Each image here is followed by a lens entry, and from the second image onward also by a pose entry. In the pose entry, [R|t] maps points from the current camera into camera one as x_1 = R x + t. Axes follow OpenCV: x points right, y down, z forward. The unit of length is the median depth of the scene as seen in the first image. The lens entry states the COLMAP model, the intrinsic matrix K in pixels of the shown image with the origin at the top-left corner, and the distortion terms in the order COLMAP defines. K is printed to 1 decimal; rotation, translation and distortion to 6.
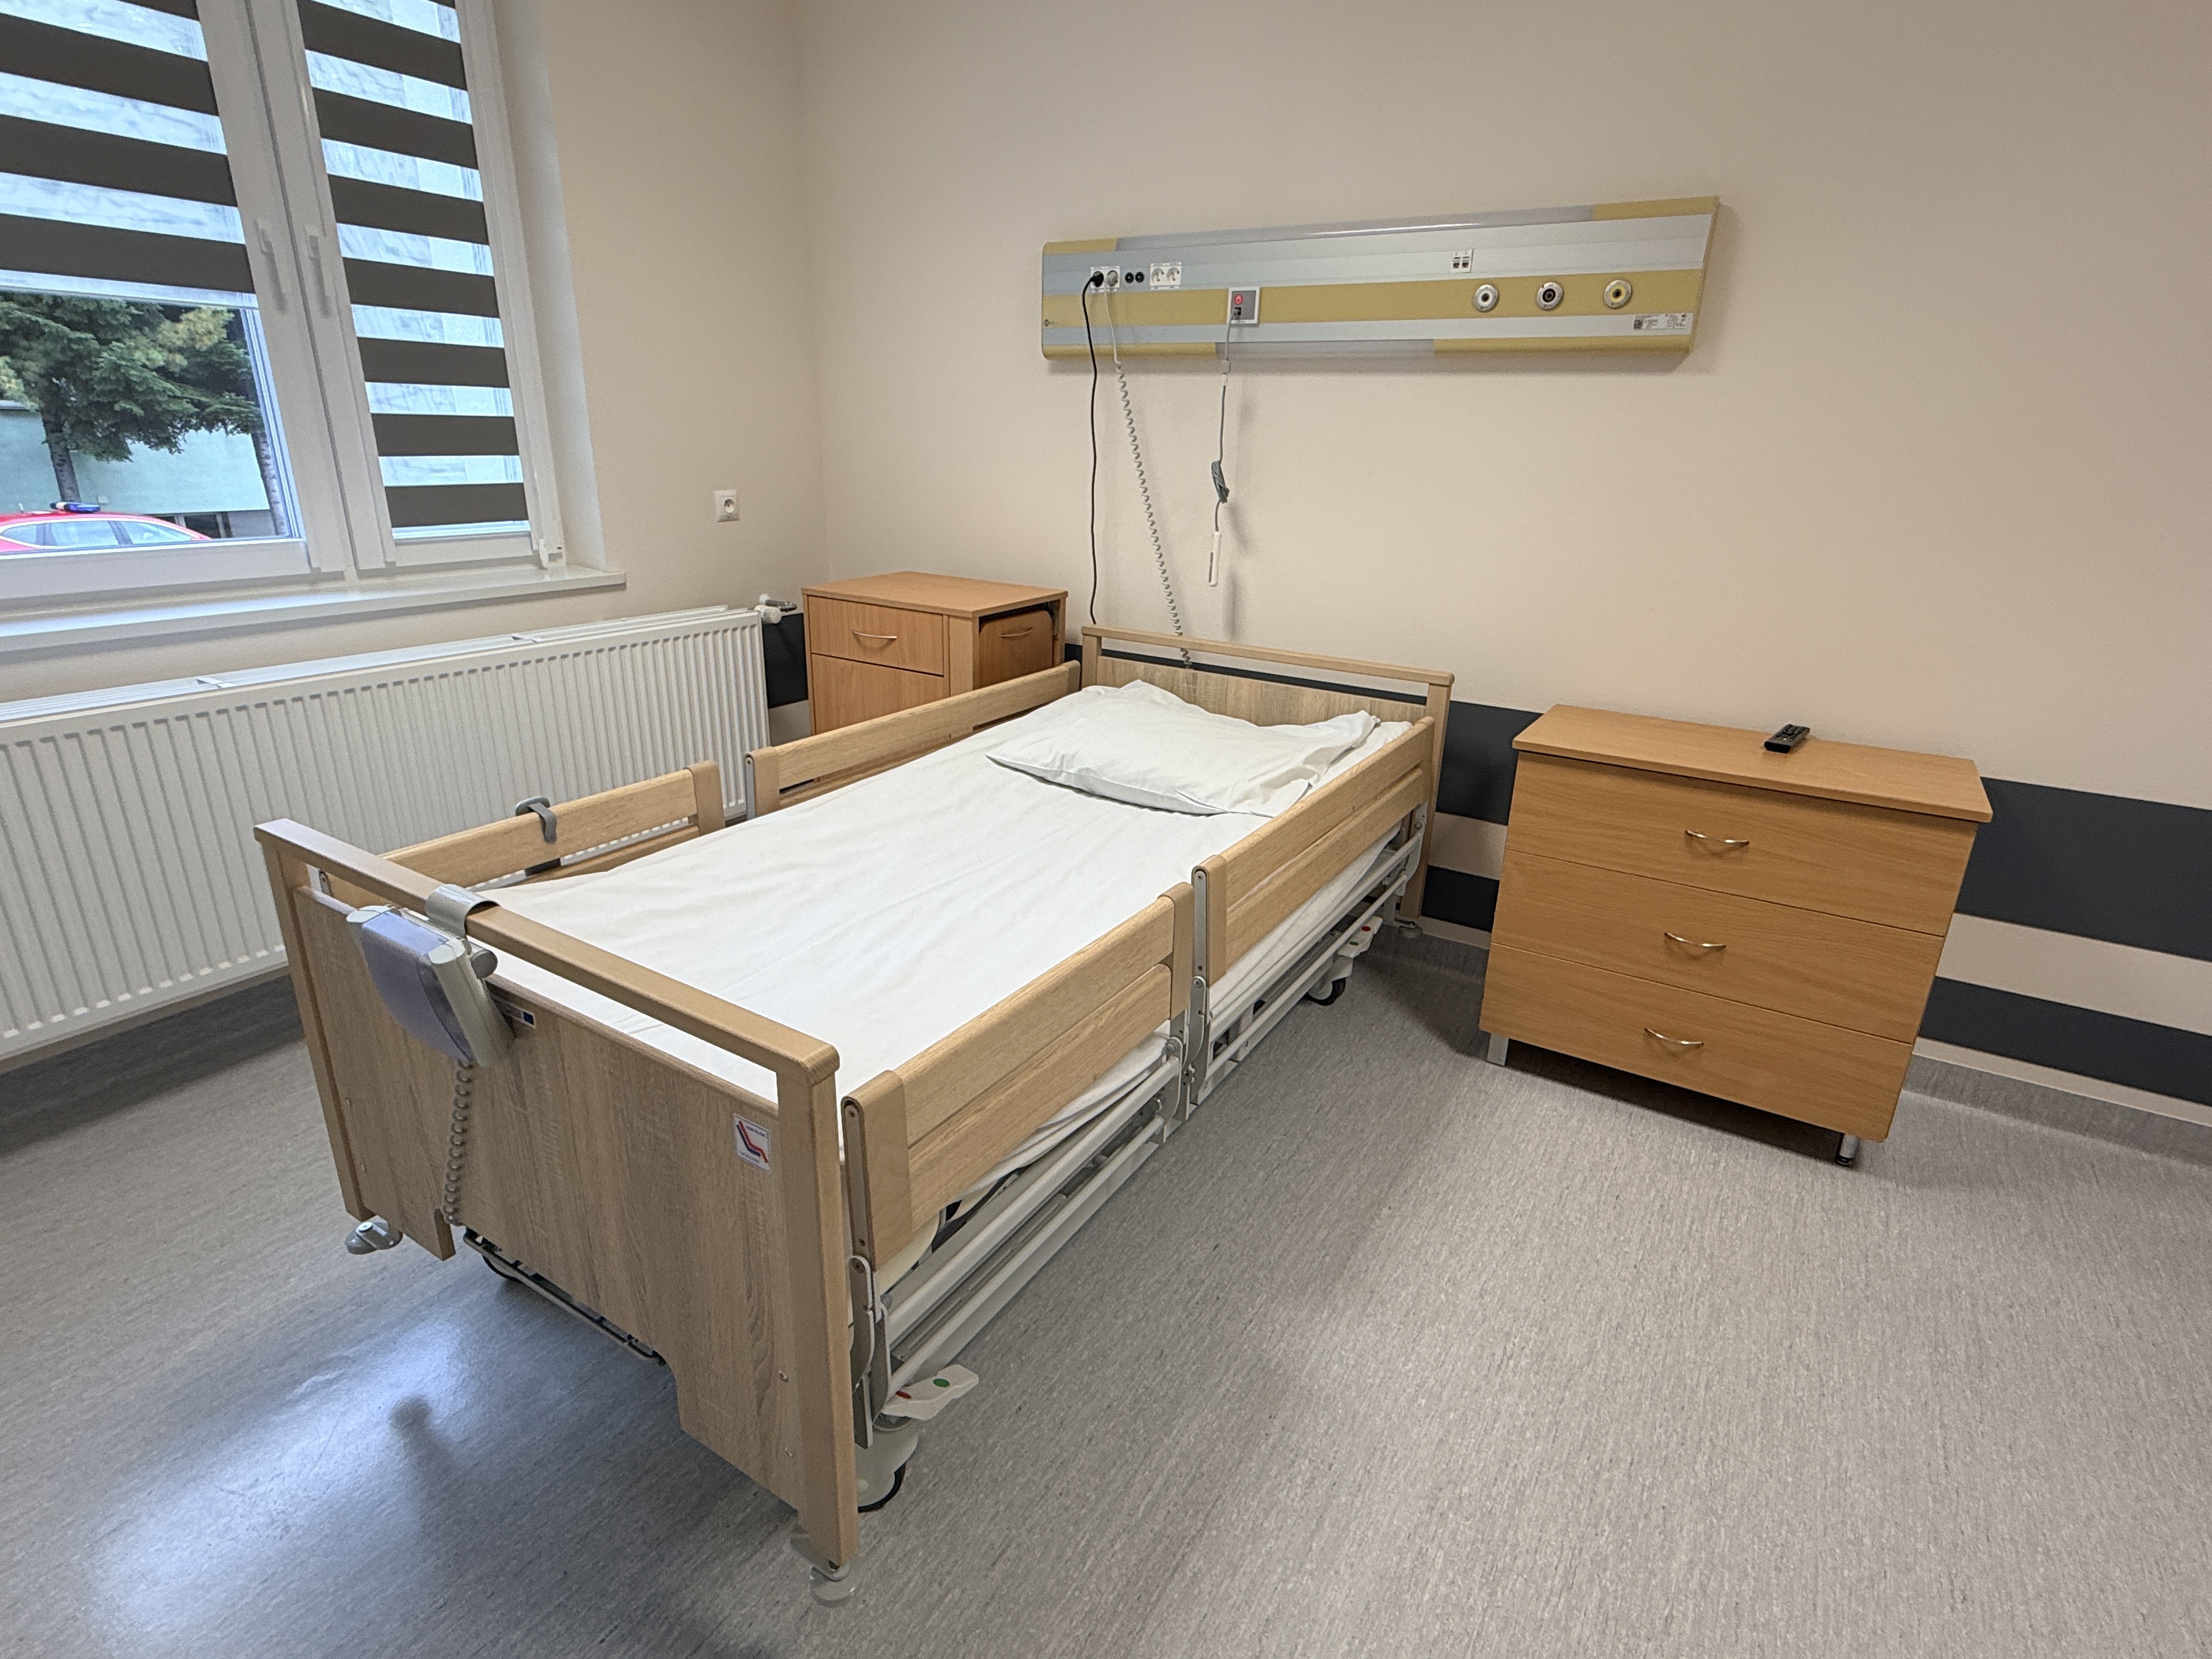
lens RADIAL K [[1105.1, 0, 1106.6], [0, 1105.1, 823.2], [0, 0, 1]] dist [-0.006120, -0.000482]
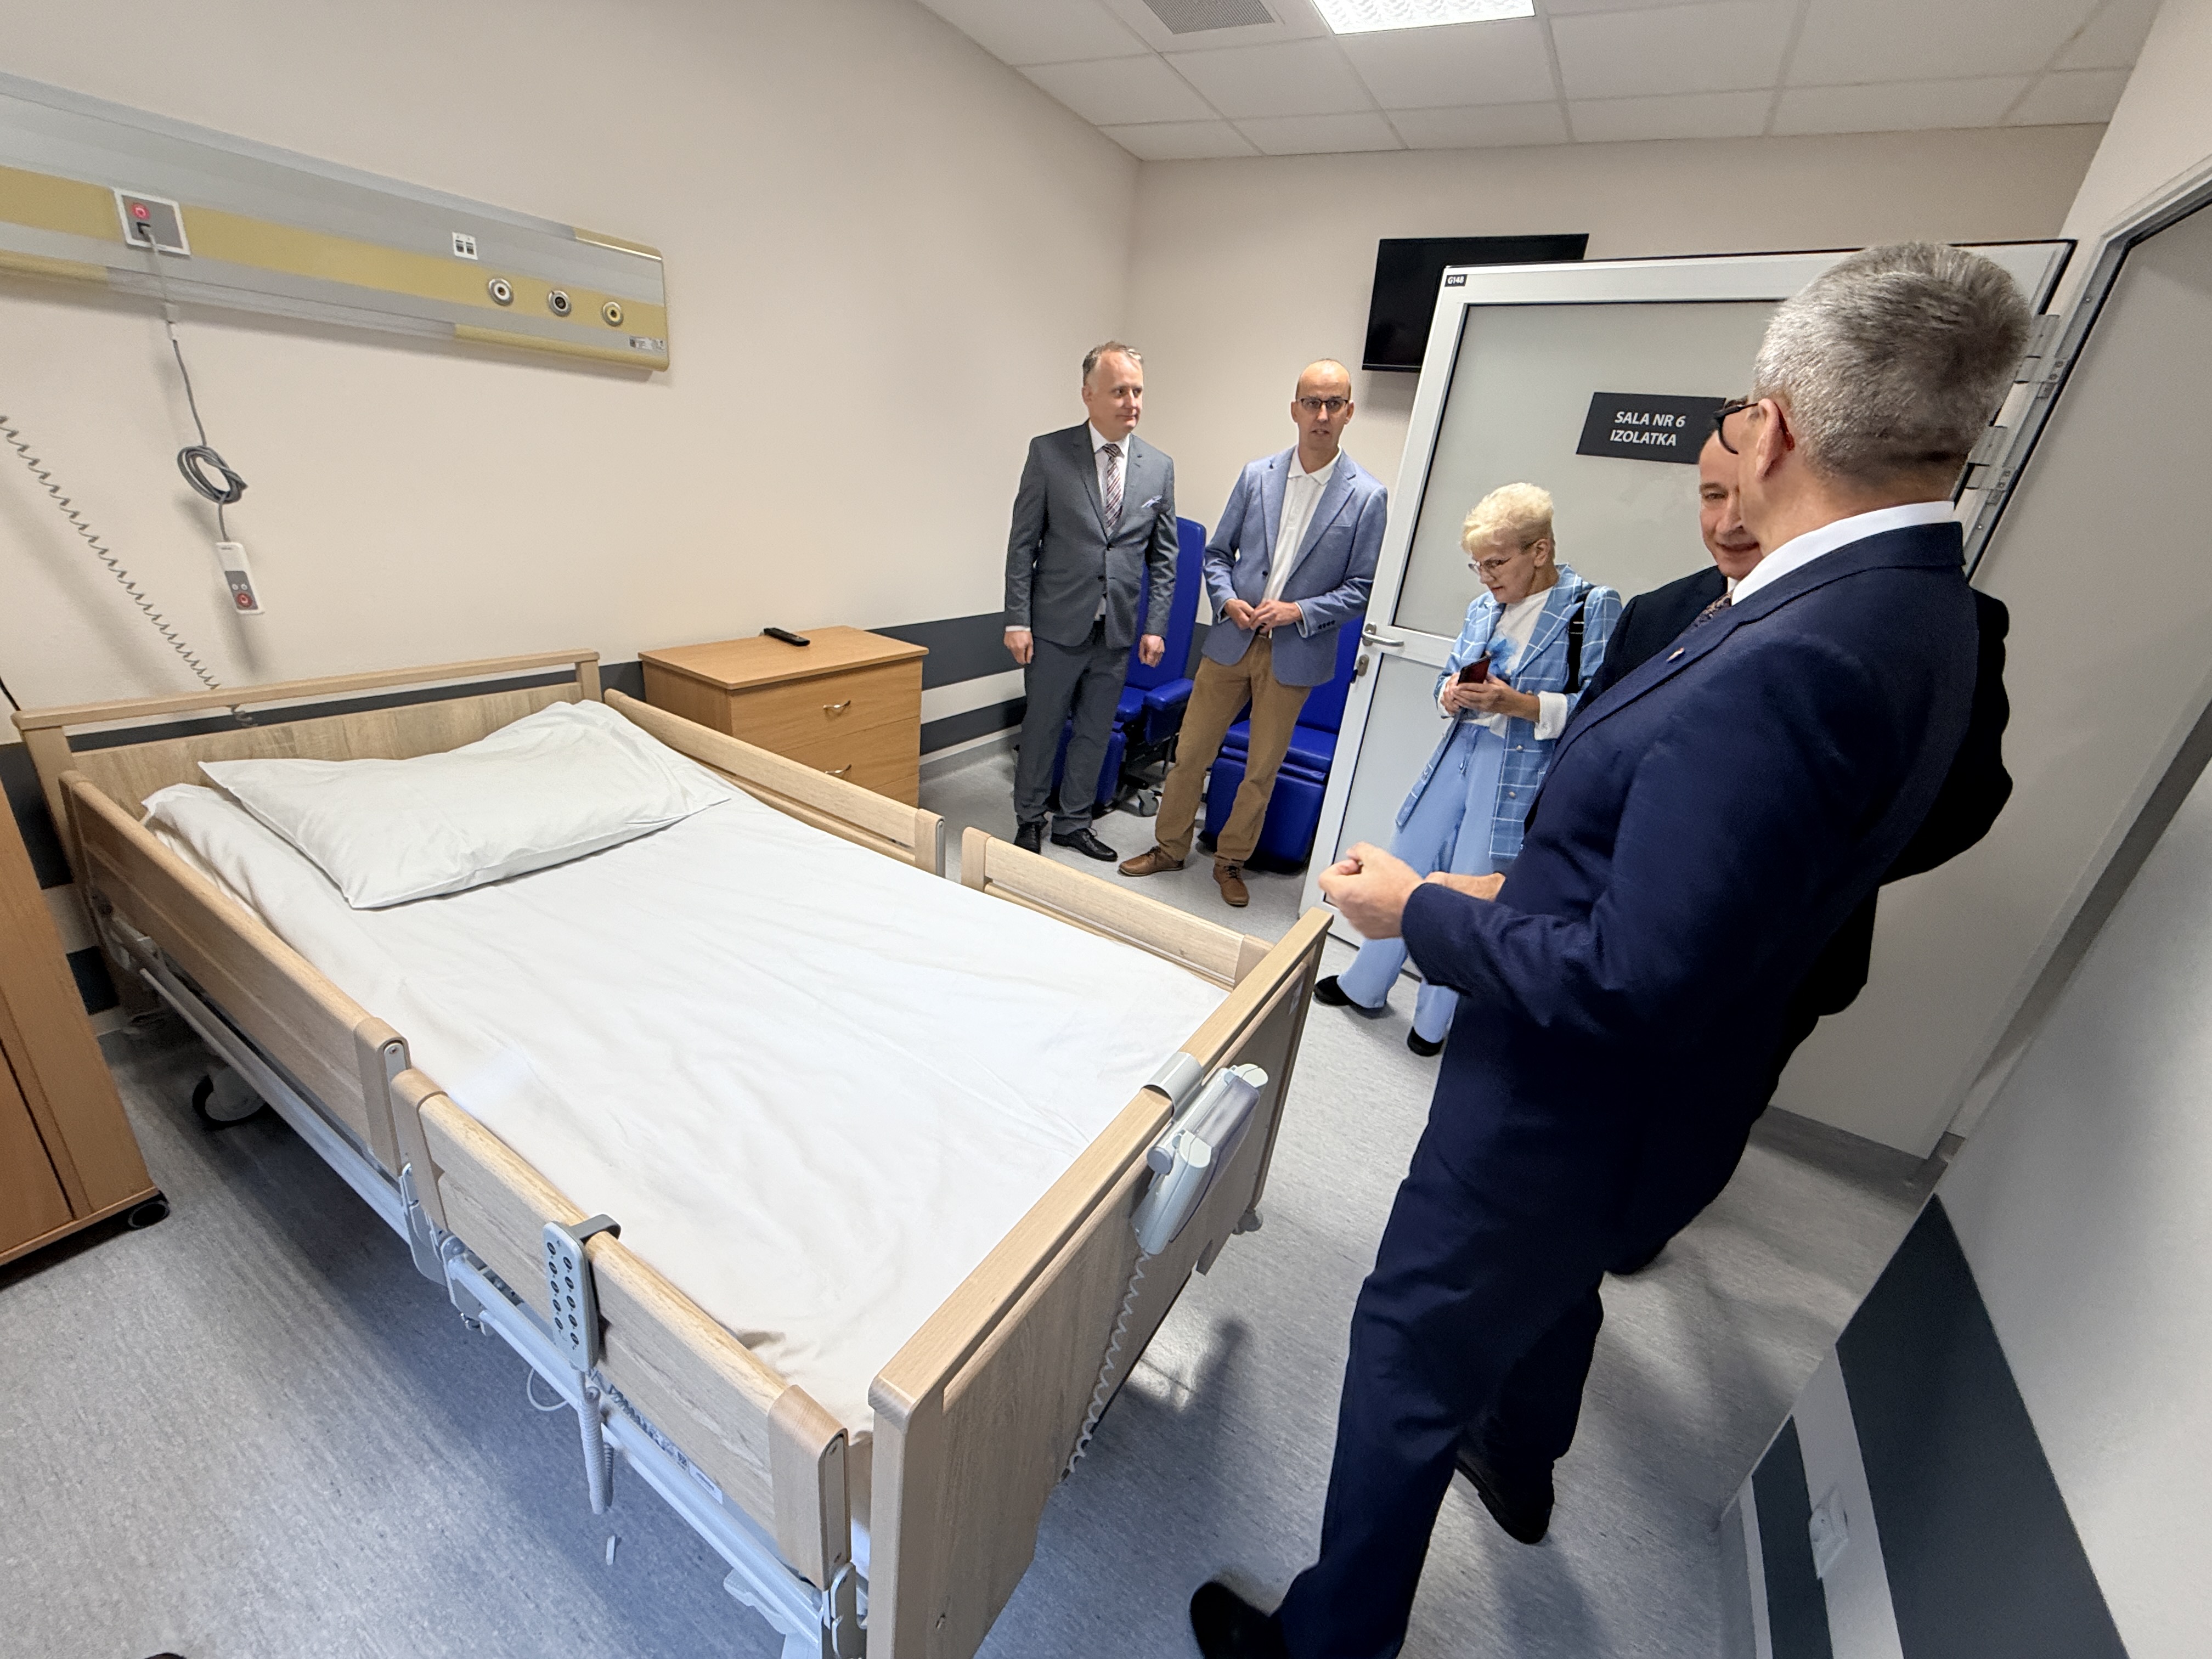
lens RADIAL K [[887.1, 0, 1099.2], [0, 887.1, 821.2], [0, 0, 1]] dist [0.000036, 0.000040]
pose [[-0.010517, -0.409766, 0.912130, -0.639152], [0.226620, 0.887469, 0.401300, -0.242690], [-0.973926, 0.210928, 0.083528, 0.489925]]
